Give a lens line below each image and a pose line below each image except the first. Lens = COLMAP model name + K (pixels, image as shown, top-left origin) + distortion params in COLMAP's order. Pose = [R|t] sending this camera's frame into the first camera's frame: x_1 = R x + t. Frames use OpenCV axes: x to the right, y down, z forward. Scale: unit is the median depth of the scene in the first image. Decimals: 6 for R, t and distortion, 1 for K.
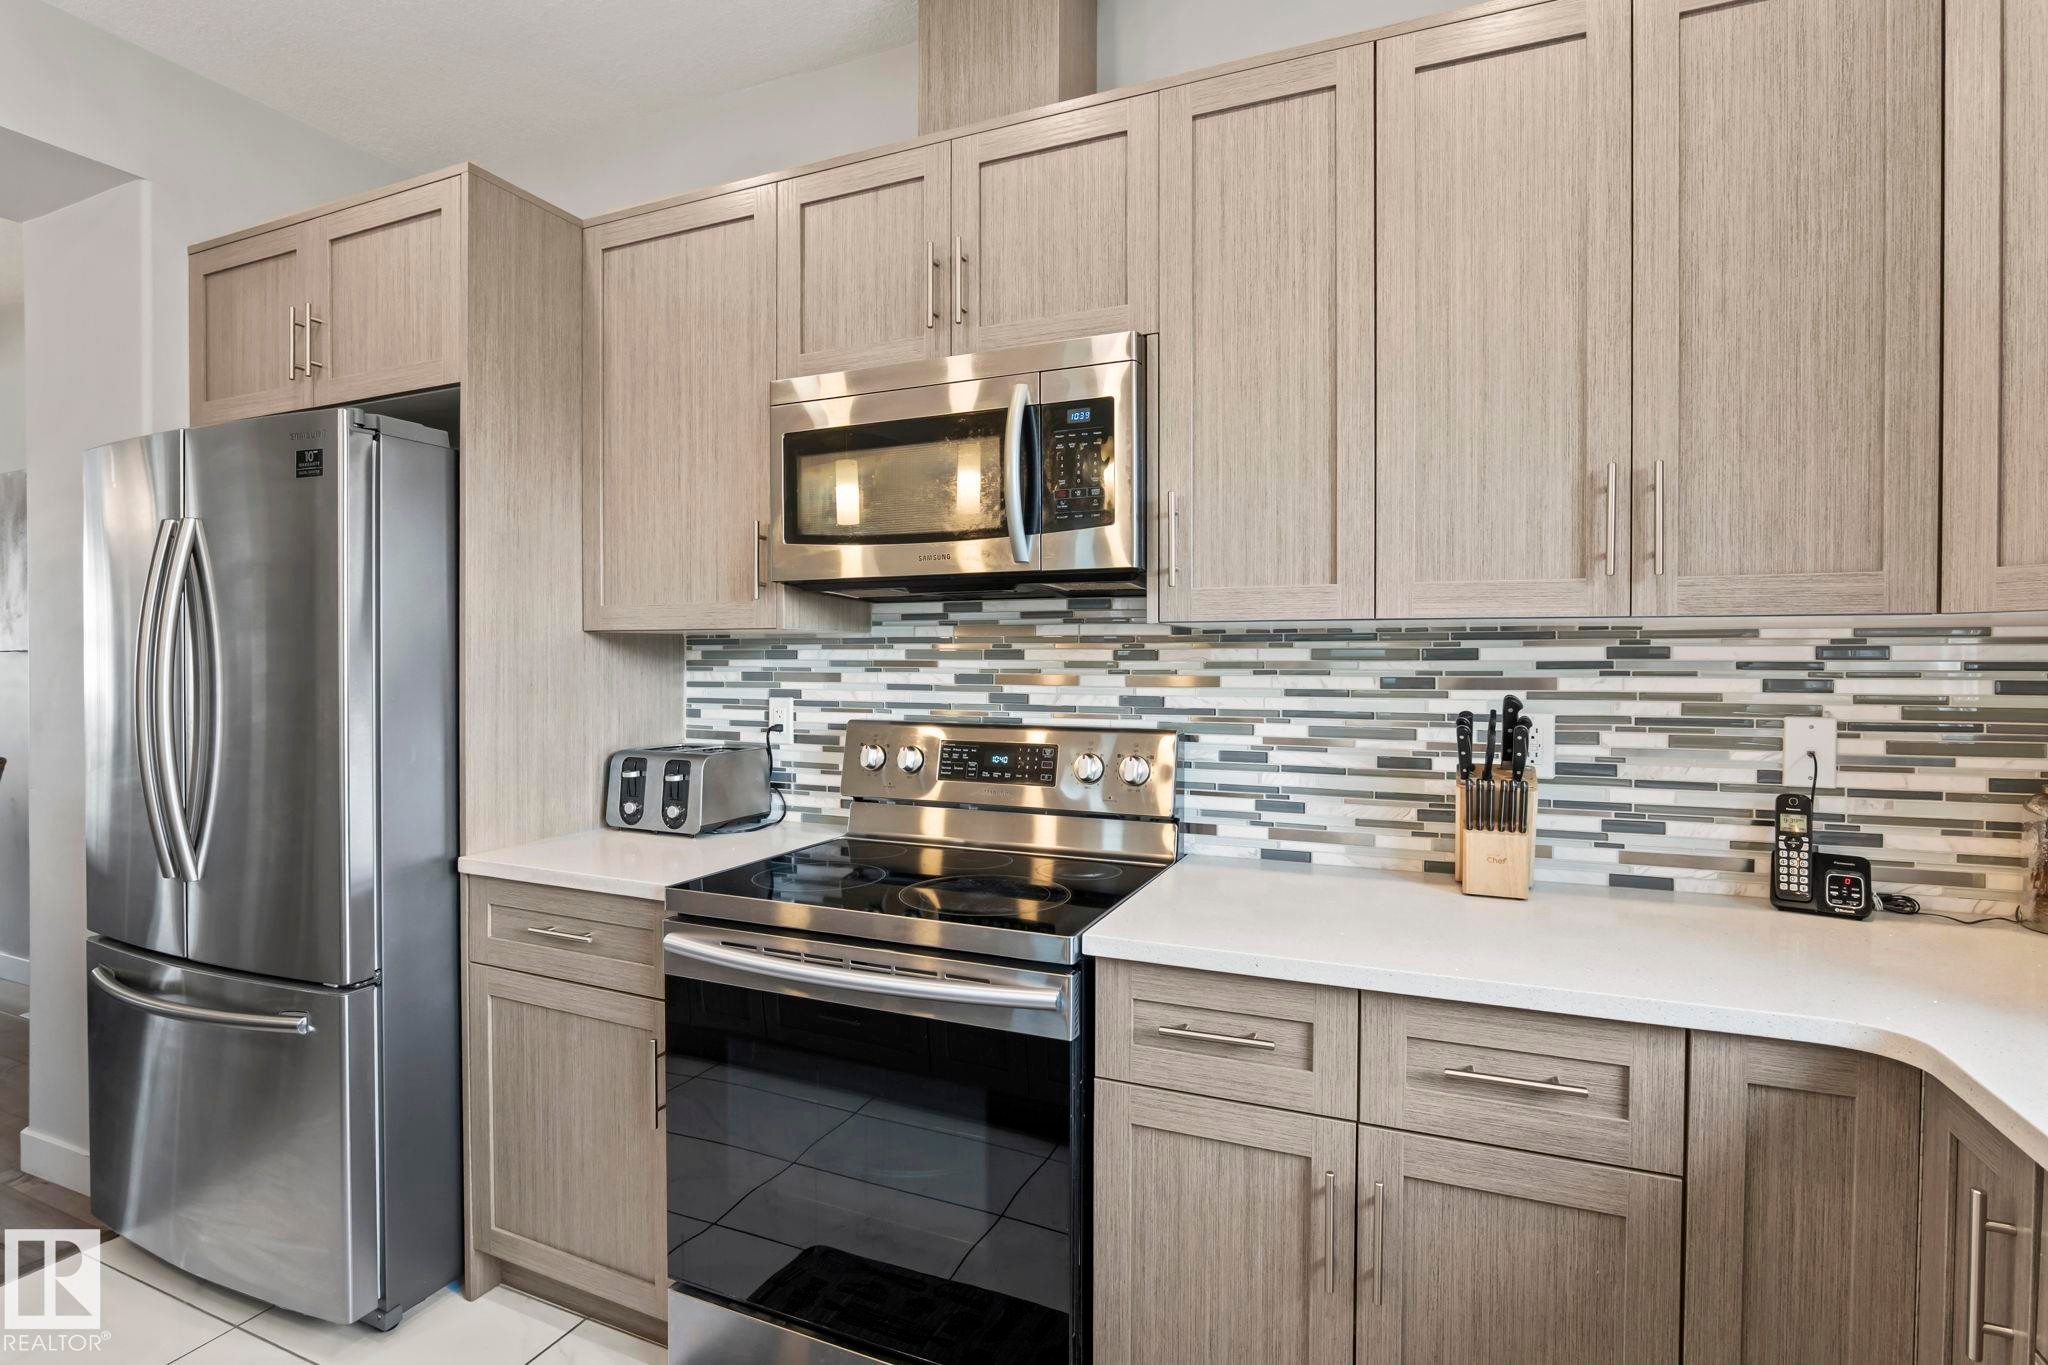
lens RADIAL K [[958.1, 0, 1017.4], [0, 958.1, 668.1], [0, 0, 1]] dist [-0.018204, 0.000936]
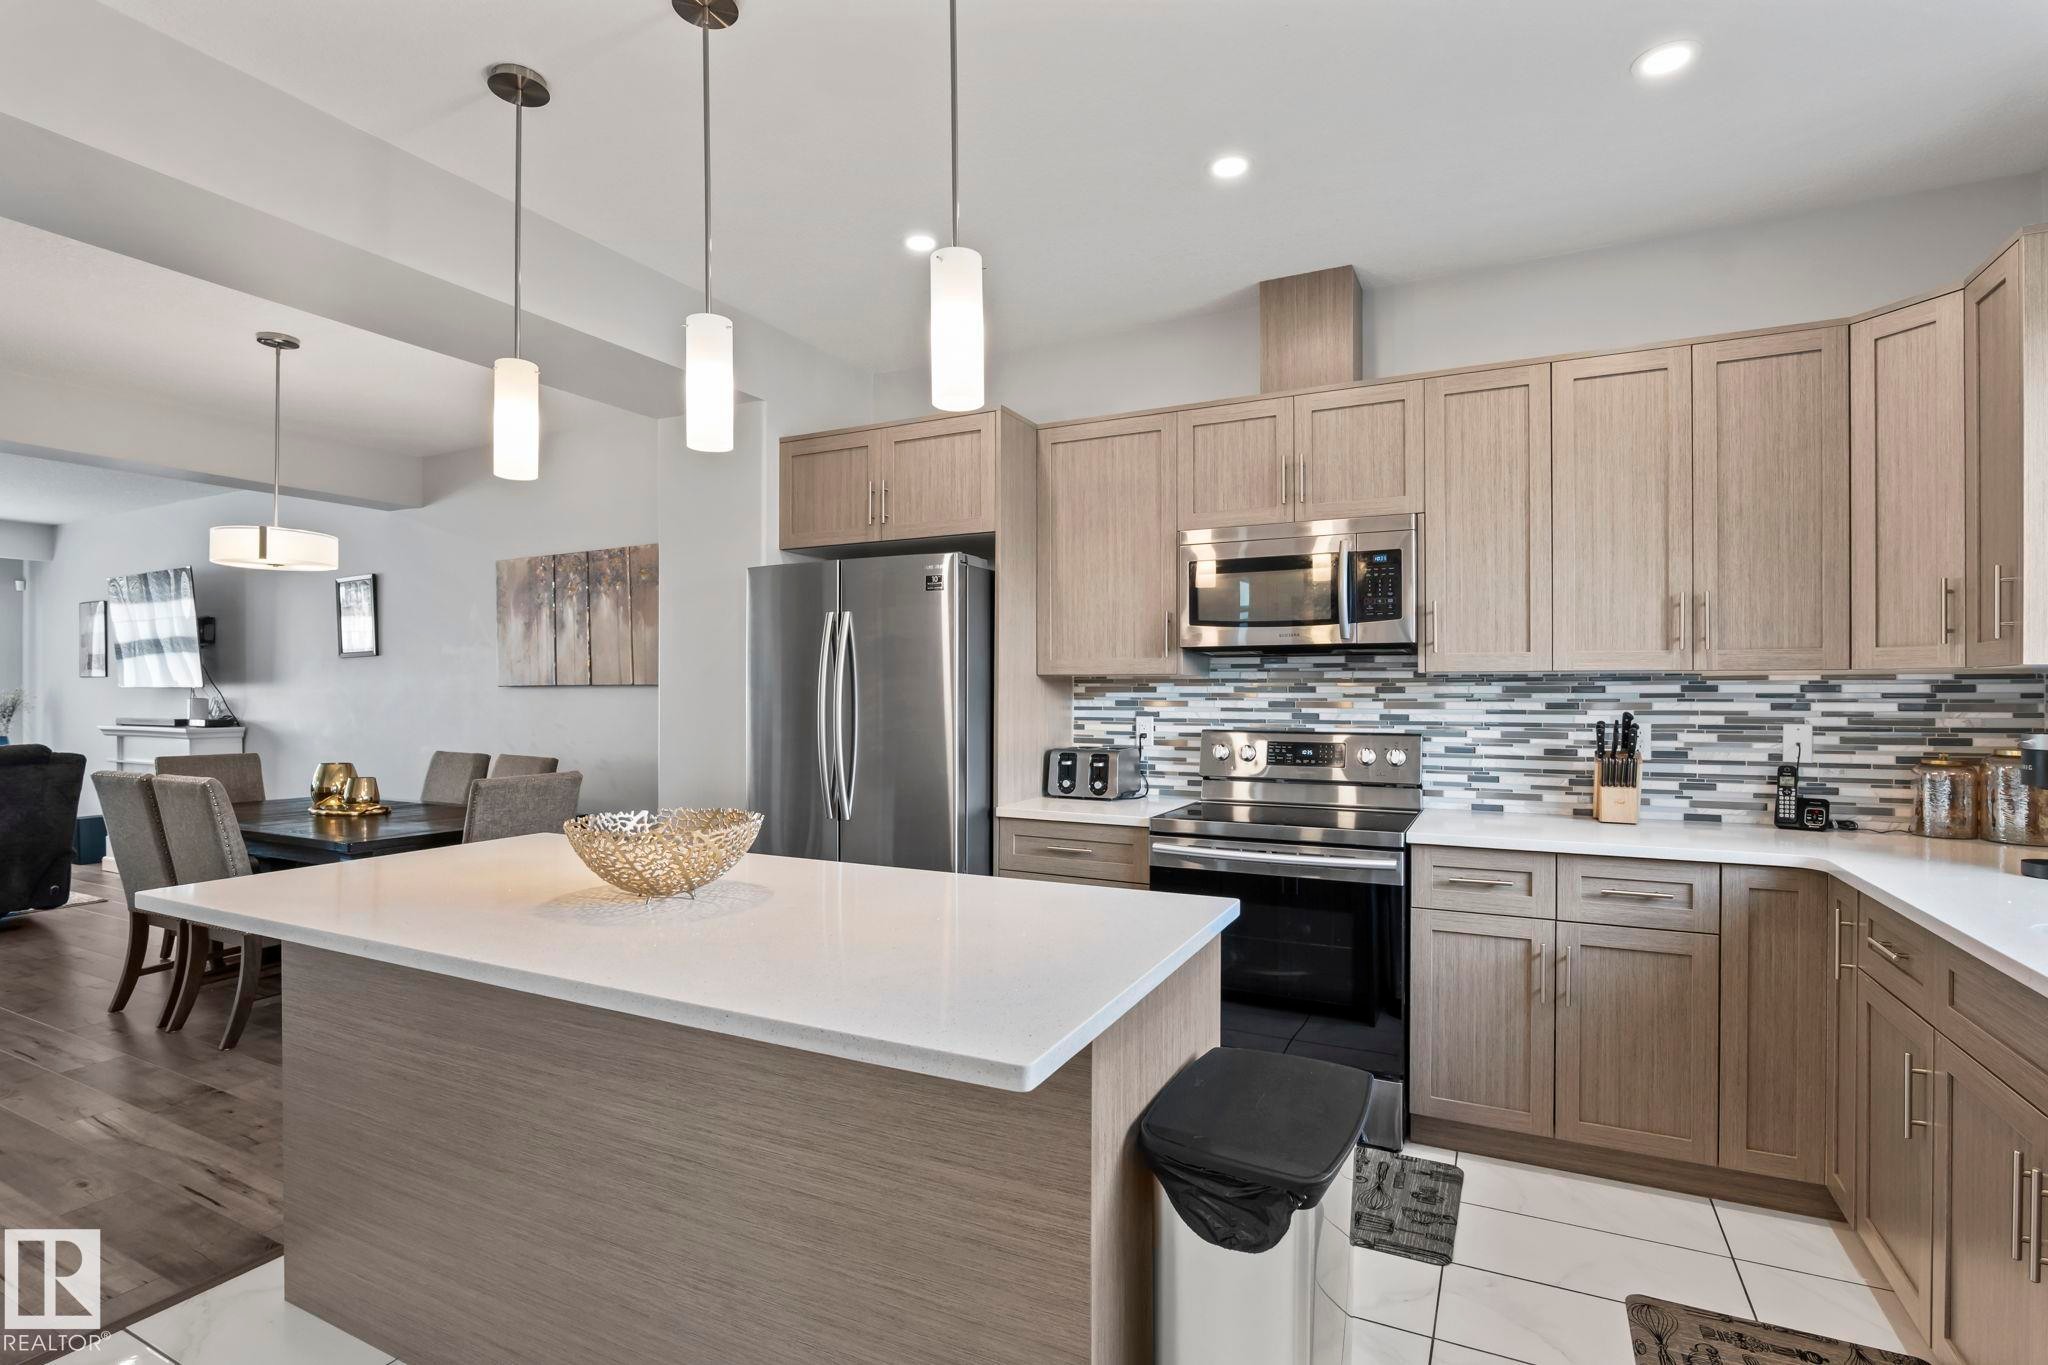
lens RADIAL K [[958.1, 0, 1023.3], [0, 958.1, 686.3], [0, 0, 1]] dist [-0.018204, 0.000936]
pose [[0.998255, -0.000549, -0.059052, -0.539038], [-0.000307, 0.999895, -0.014483, 0.006151], [0.059053, 0.014476, 0.998150, -0.904015]]
